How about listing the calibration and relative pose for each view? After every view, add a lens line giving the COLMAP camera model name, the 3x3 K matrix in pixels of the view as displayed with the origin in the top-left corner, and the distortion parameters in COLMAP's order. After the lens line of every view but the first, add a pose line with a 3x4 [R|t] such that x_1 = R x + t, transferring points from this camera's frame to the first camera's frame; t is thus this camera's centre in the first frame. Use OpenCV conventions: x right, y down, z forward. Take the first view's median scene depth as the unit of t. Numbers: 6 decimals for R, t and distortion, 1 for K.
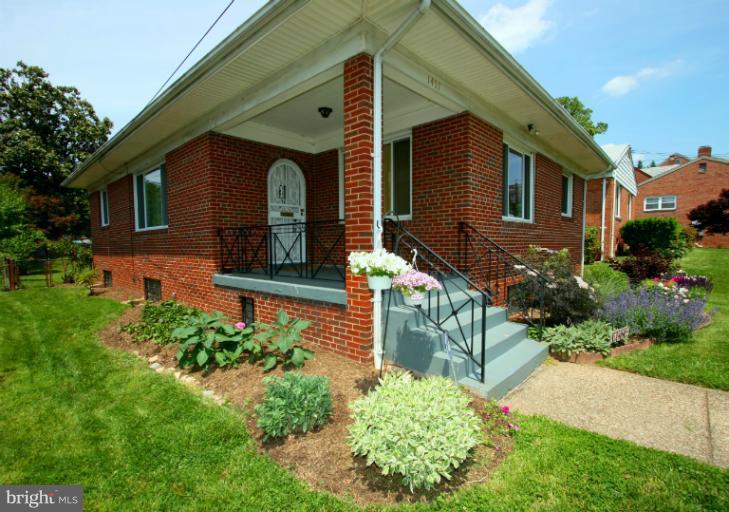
lens RADIAL K [[353.2, 0, 364.2], [0, 353.2, 260.3], [0, 0, 1]] dist [-0.010290, 0.000189]
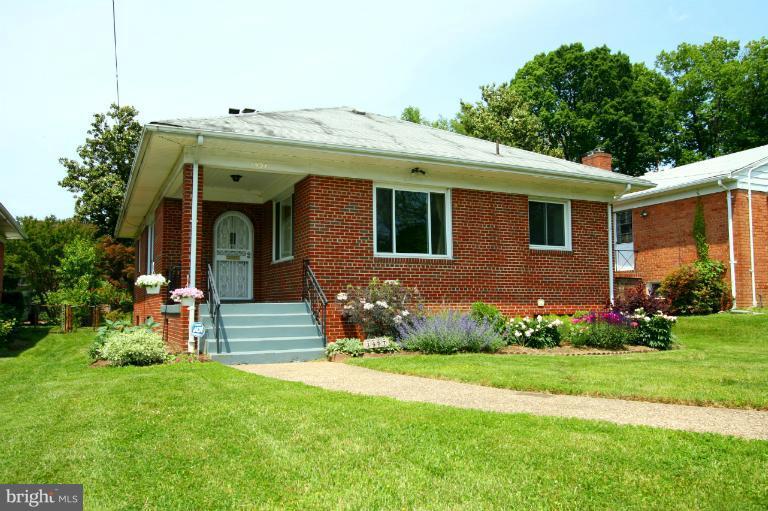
lens RADIAL K [[585.0, 0, 384.4], [0, 585.0, 256.3], [0, 0, 1]] dist [-0.006864, -0.001501]
pose [[0.936524, -0.031430, -0.349192, 0.285747], [-0.013503, 0.992001, -0.125502, 0.031243], [0.350343, 0.122251, 0.928609, -0.190660]]
